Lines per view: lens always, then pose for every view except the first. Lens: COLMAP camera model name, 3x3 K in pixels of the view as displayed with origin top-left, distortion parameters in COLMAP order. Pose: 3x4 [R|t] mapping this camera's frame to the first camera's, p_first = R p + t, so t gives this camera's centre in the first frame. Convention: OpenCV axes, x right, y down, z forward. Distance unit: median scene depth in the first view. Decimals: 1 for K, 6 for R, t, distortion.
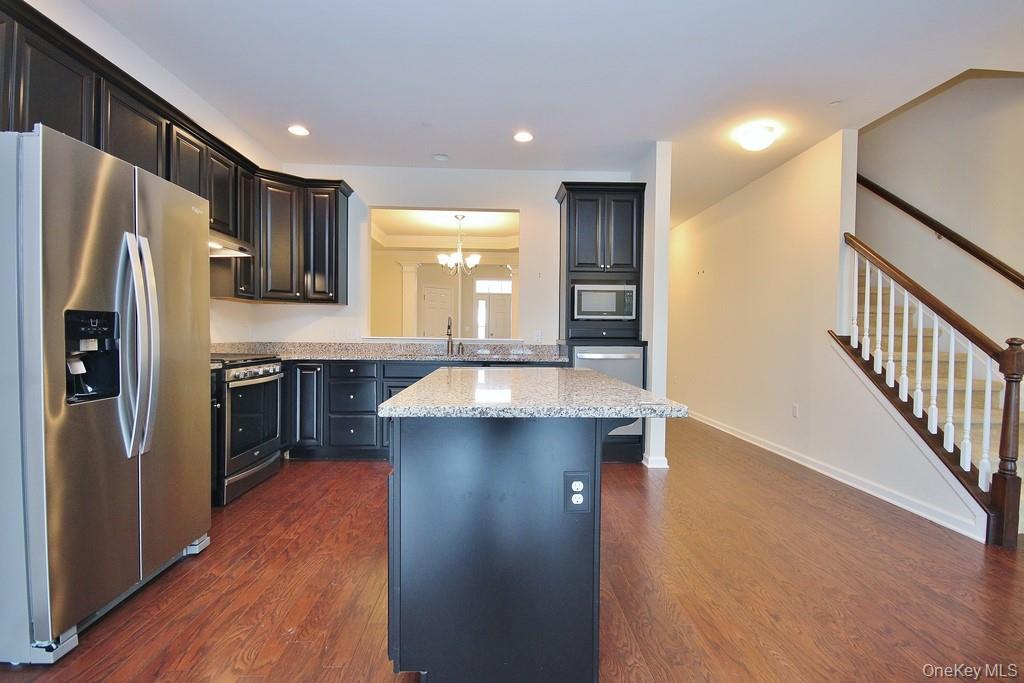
lens RADIAL K [[472.8, 0, 512.0], [0, 472.8, 341.5], [0, 0, 1]] dist [0.000961, -0.000454]
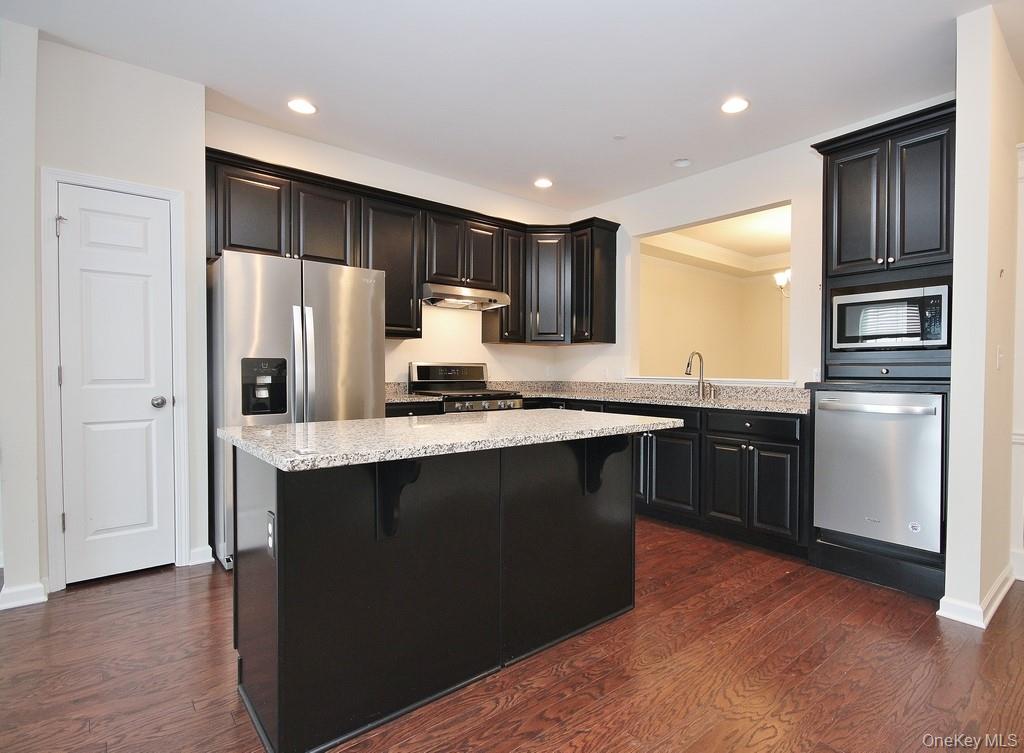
lens RADIAL K [[521.8, 0, 571.7], [0, 521.8, 379.5], [0, 0, 1]] dist [0.000800, 0.000222]
pose [[0.647848, 0.005973, -0.761746, 0.445410], [-0.011641, 0.999930, -0.002060, -0.000233], [0.761681, 0.010202, 0.647872, 0.260641]]
